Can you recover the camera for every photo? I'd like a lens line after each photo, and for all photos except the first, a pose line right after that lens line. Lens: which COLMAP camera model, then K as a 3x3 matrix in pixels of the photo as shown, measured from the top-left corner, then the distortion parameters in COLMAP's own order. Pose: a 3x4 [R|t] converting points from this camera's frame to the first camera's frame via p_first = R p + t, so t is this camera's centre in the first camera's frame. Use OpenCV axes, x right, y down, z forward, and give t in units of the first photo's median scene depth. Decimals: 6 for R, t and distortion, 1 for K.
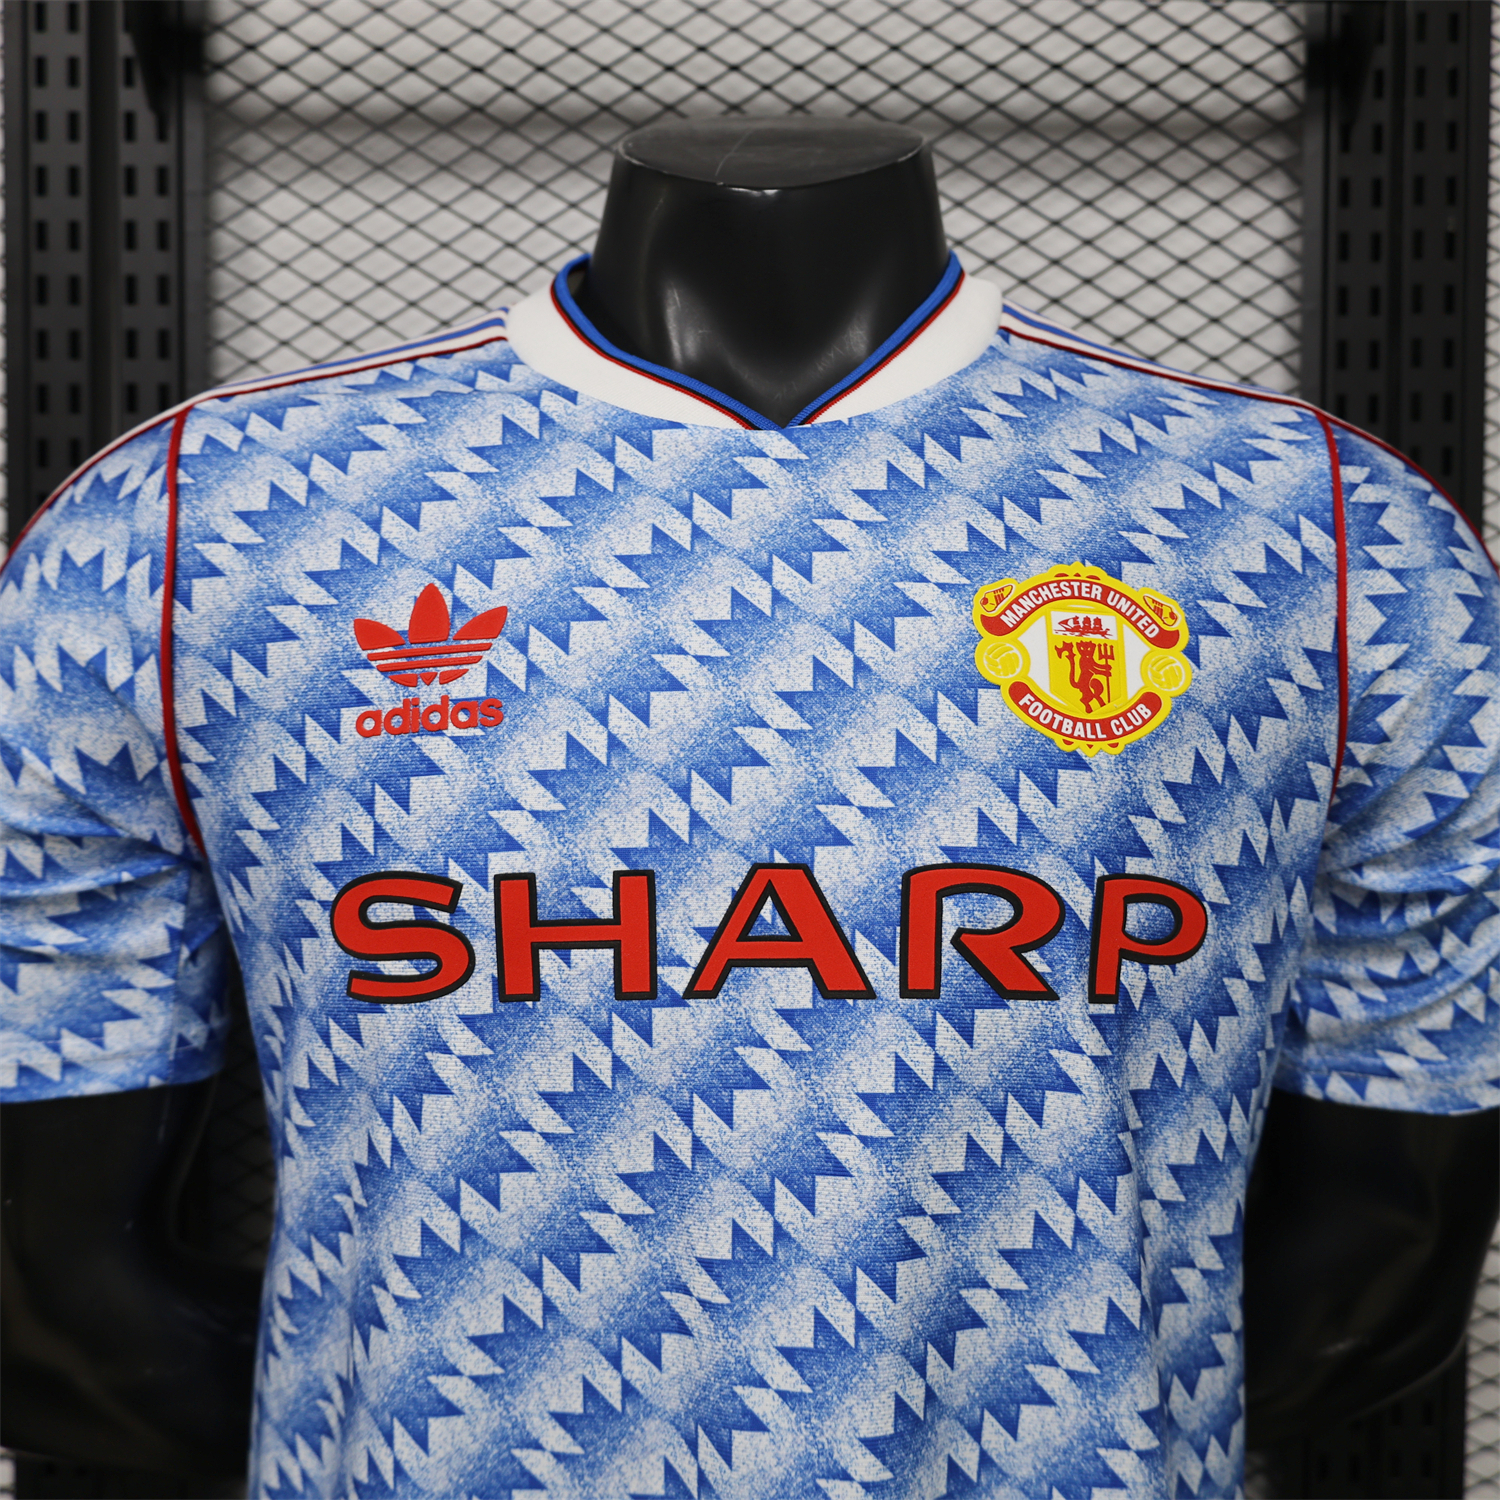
lens RADIAL K [[1582.2, 0, 752.3], [0, 1582.2, 749.8], [0, 0, 1]] dist [-0.018827, 0.000000]
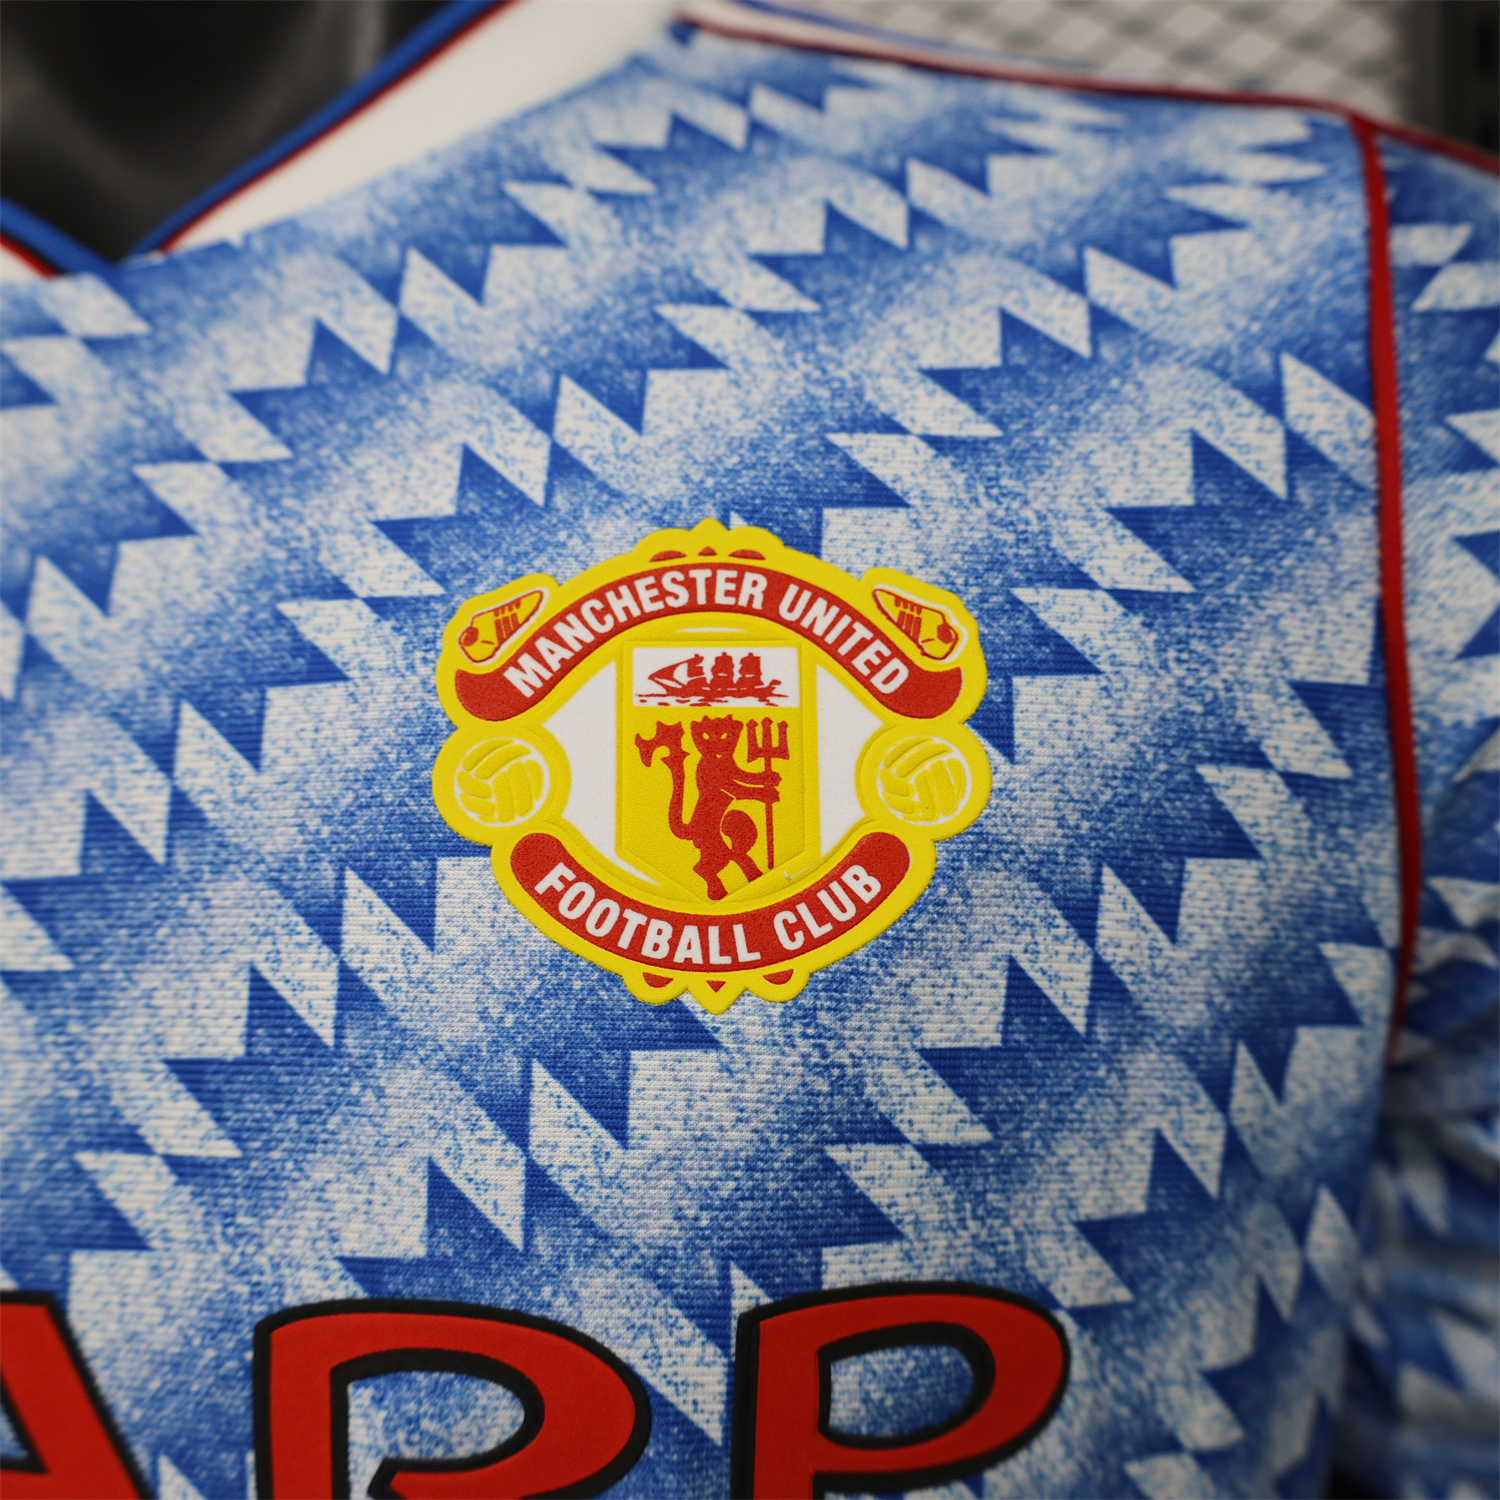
lens RADIAL K [[1582.2, 0, 731.3], [0, 1582.2, 723.6], [0, 0, 1]] dist [-0.018827, 0.000000]
pose [[0.986114, -0.055418, -0.156548, 0.274189], [0.065362, 0.996110, 0.059097, -0.089384], [0.152664, -0.068508, 0.985901, 0.582892]]
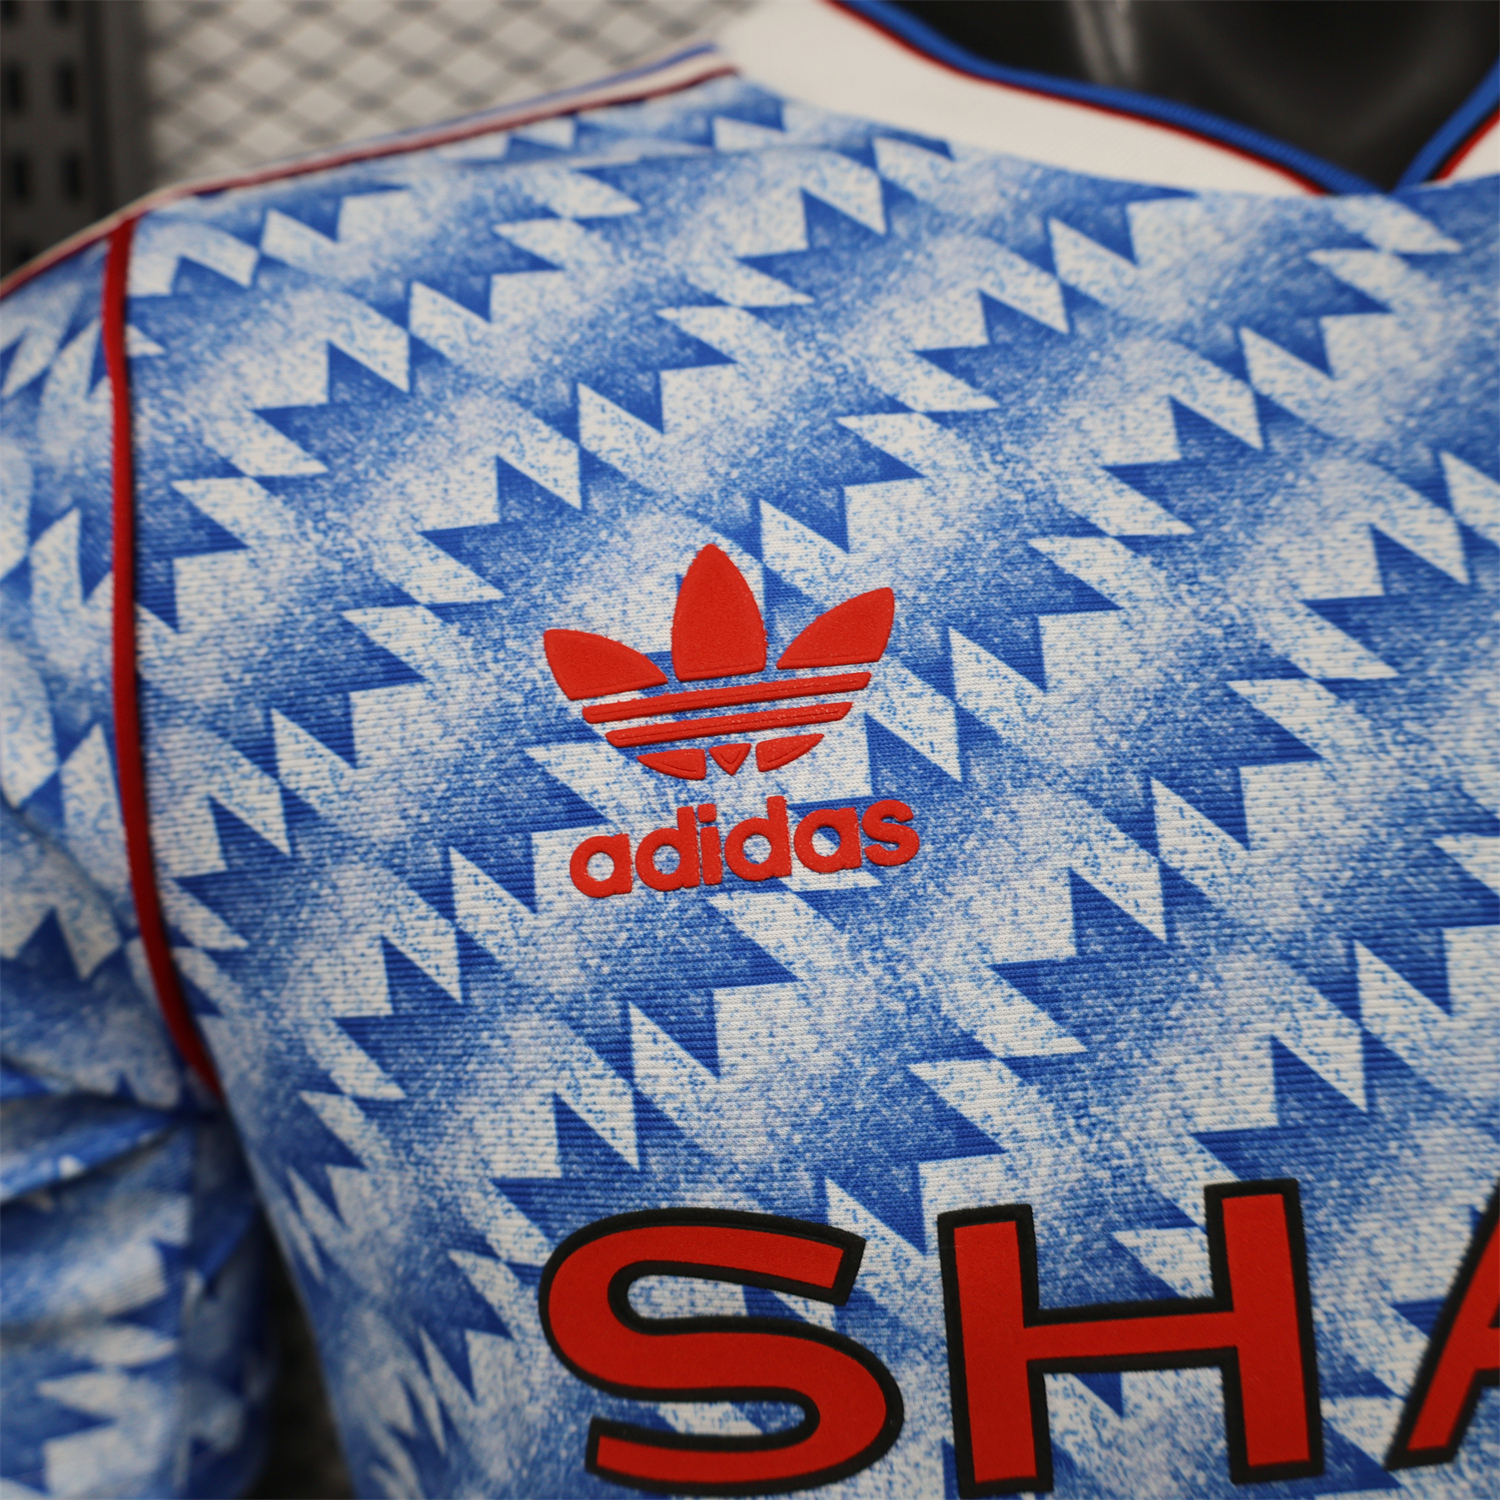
lens RADIAL K [[1582.2, 0, 753.1], [0, 1582.2, 751.9], [0, 0, 1]] dist [-0.018827, 0.000000]
pose [[0.998019, -0.049892, 0.038315, -0.210300], [0.048592, 0.998235, 0.034139, -0.060408], [-0.039950, -0.032209, 0.998682, 0.540752]]
